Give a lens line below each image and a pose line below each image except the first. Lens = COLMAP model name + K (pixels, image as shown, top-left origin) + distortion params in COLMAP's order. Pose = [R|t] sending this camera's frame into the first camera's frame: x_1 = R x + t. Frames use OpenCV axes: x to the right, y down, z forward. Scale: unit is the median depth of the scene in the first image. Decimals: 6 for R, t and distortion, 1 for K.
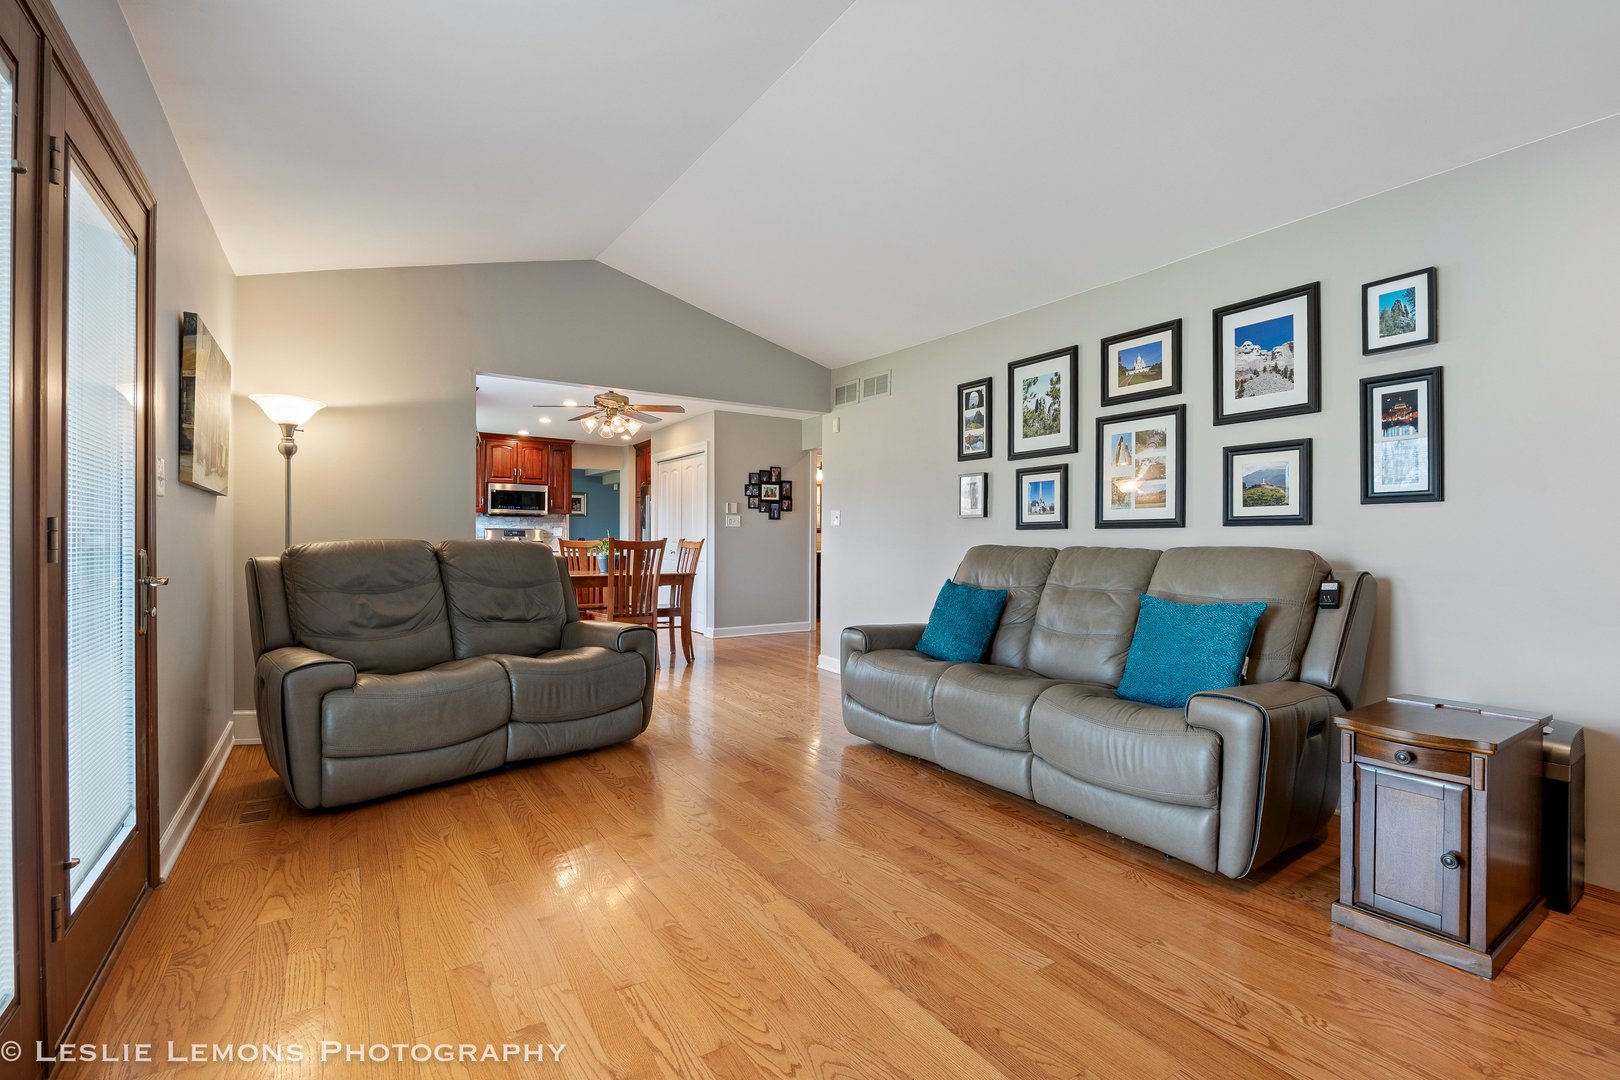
lens RADIAL K [[705.4, 0, 810.0], [0, 705.4, 540.0], [0, 0, 1]] dist [0.001287, 0.000243]
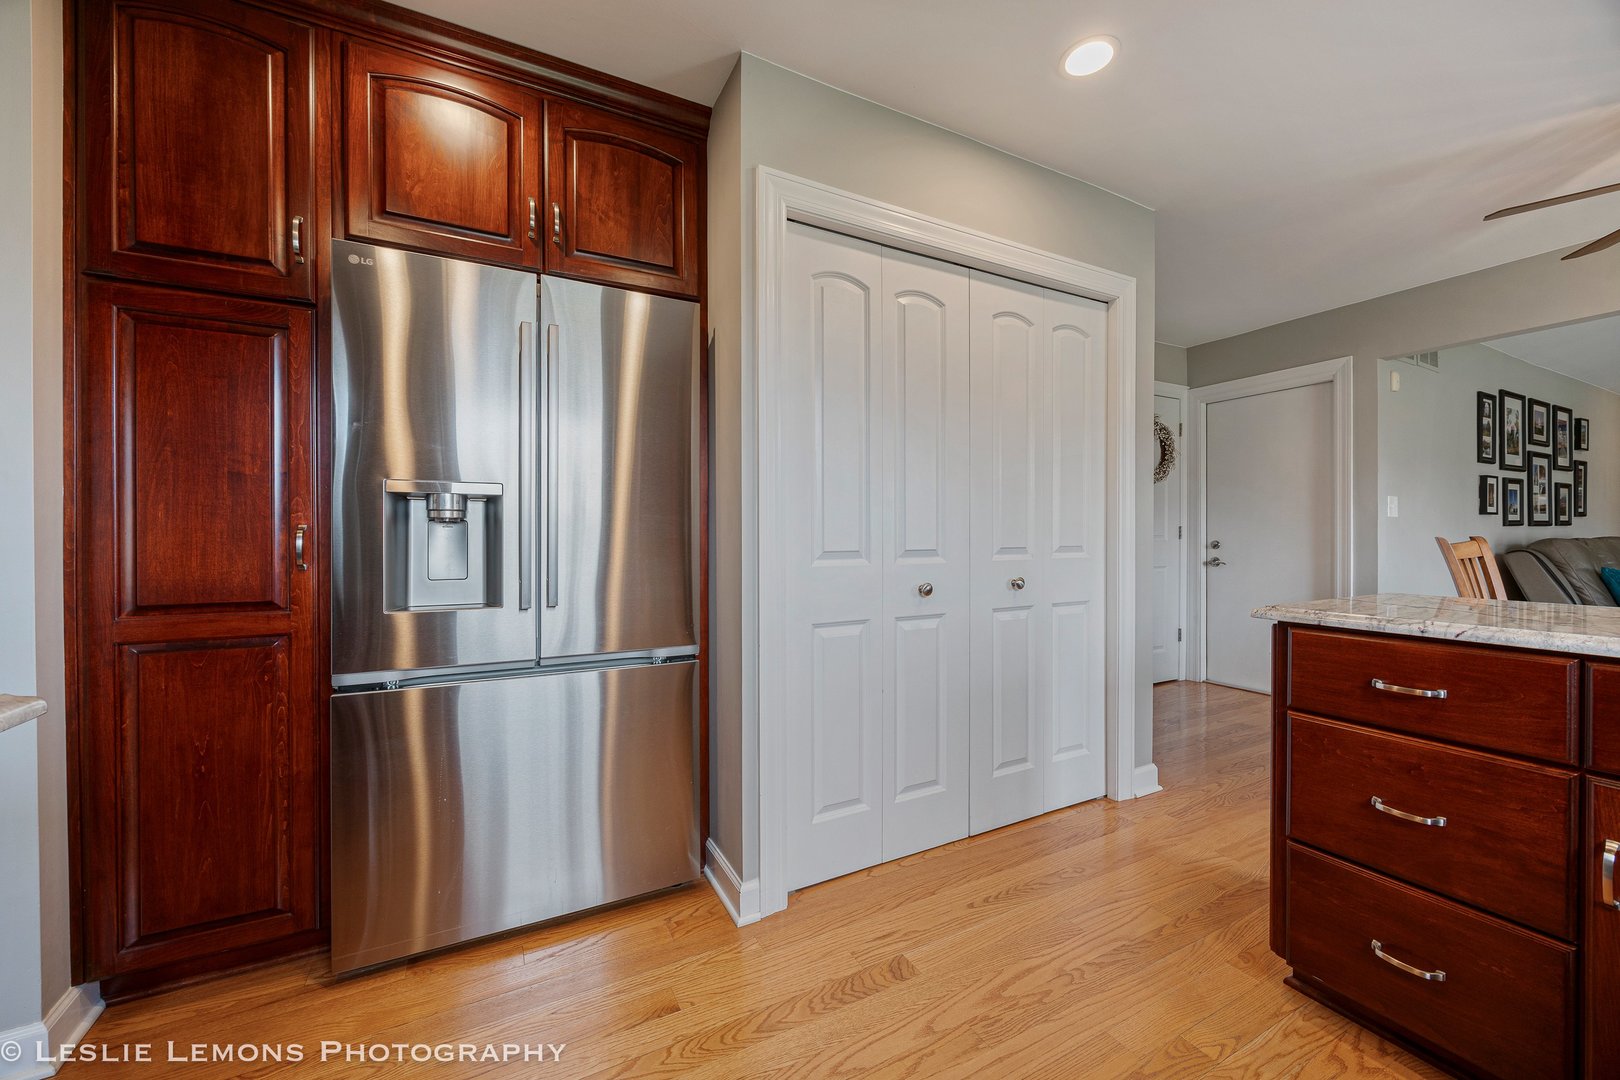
lens RADIAL K [[619.8, 0, 806.1], [0, 619.8, 538.0], [0, 0, 1]] dist [-0.001757, -0.000044]
pose [[0.097184, -0.010029, 0.995216, -0.841315], [0.007298, 0.999930, 0.009364, -0.011483], [-0.995240, 0.006353, 0.097250, 1.949360]]
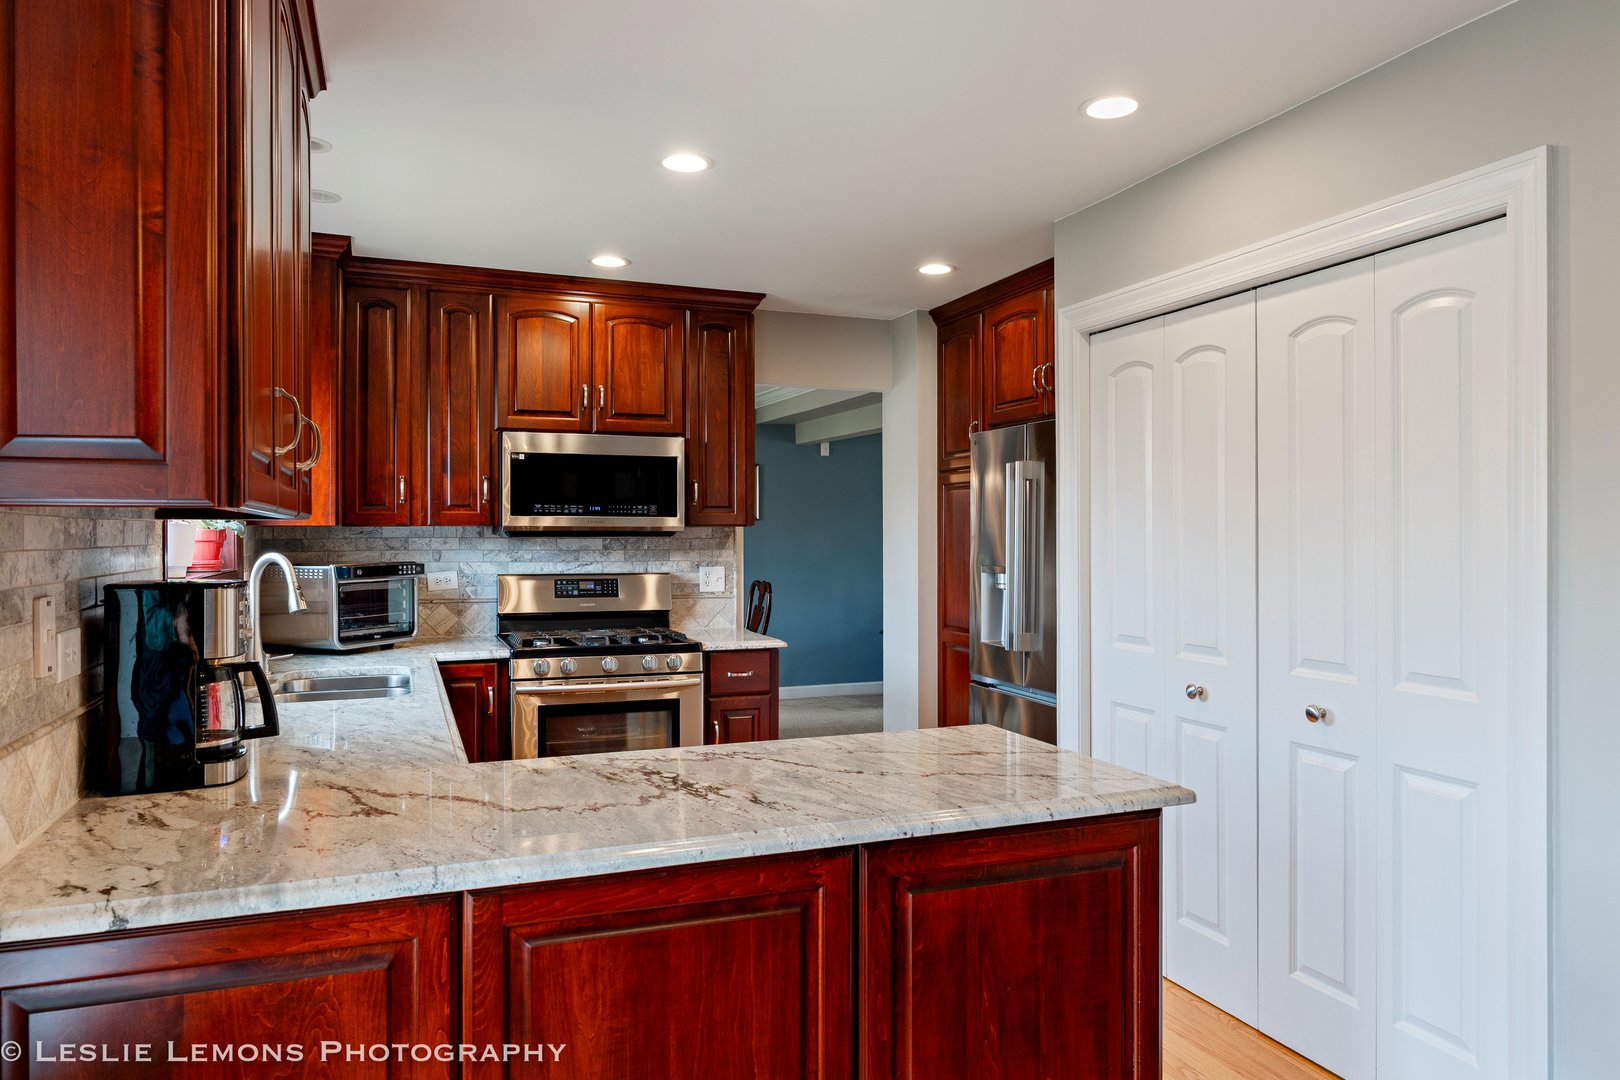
lens RADIAL K [[1077.6, 0, 835.0], [0, 1077.6, 537.8], [0, 0, 1]] dist [-0.001509, -0.000472]
pose [[0.981399, -0.004303, -0.191932, -0.462045], [0.004134, 0.999991, -0.001280, -0.068136], [0.191936, 0.000462, 0.981407, 1.170410]]
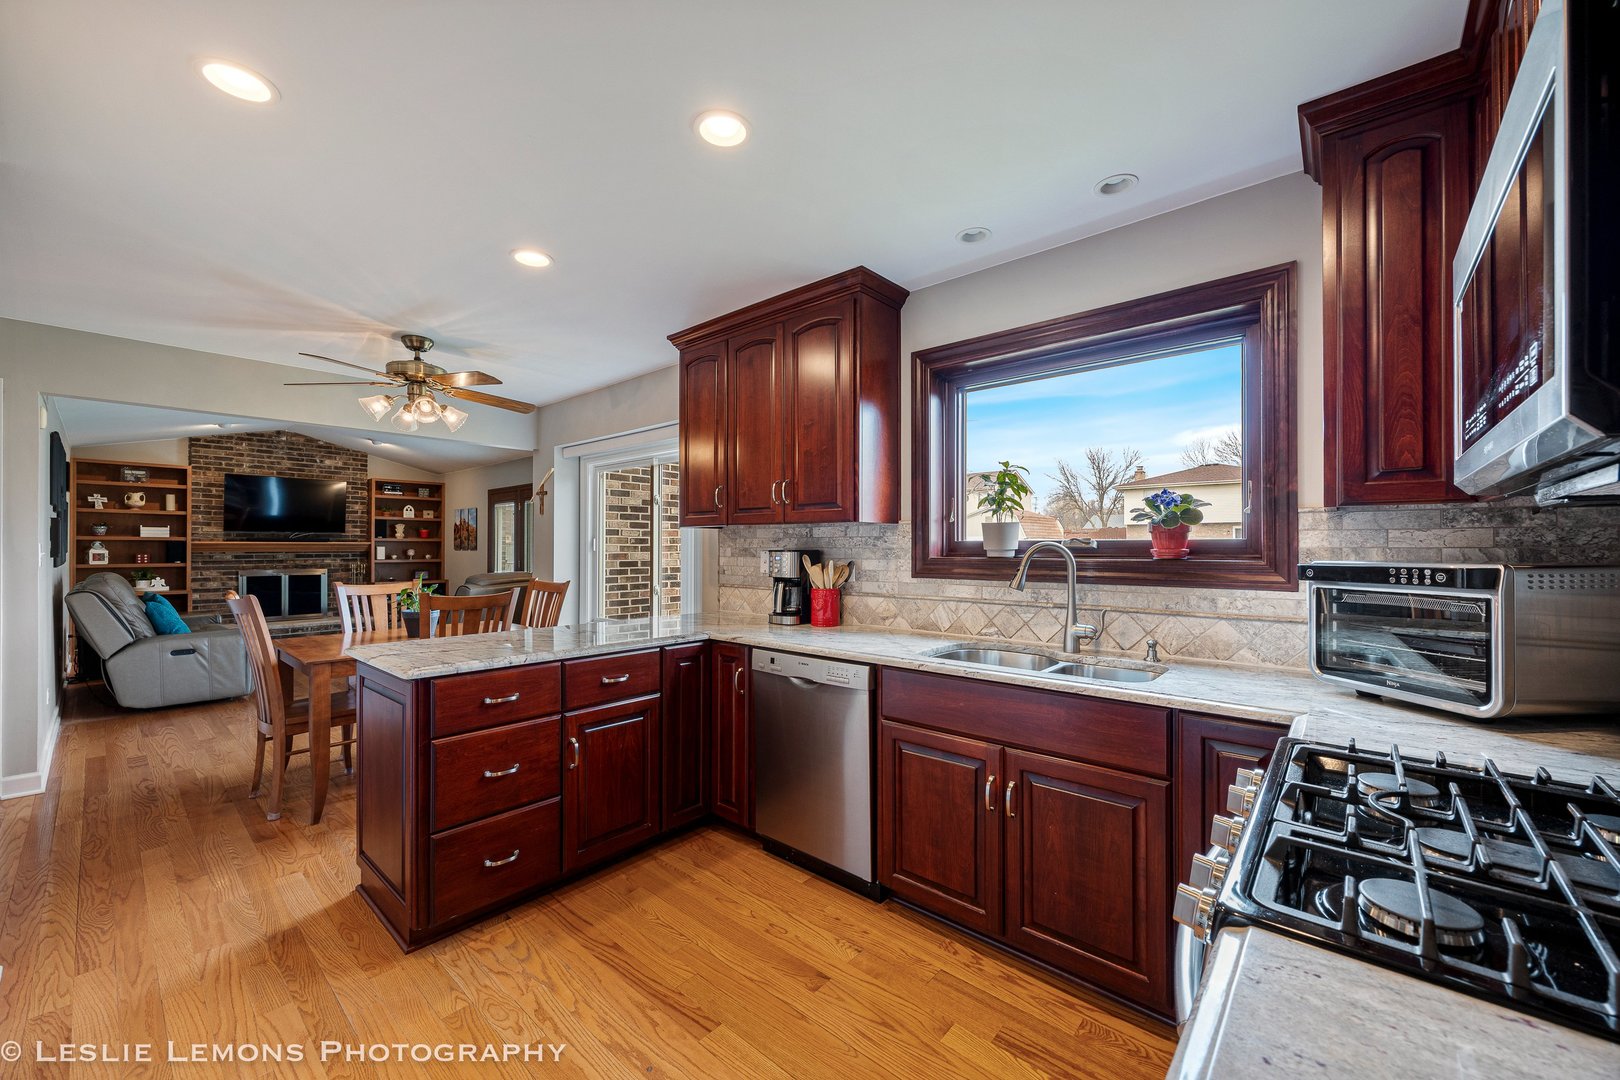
lens RADIAL K [[623.2, 0, 802.7], [0, 623.2, 543.8], [0, 0, 1]] dist [-0.000569, -0.000117]
pose [[-0.964567, -0.006150, -0.263767, -0.638378], [-0.005746, 0.999981, -0.002305, -0.056888], [0.263776, -0.000708, -0.964584, 2.224113]]
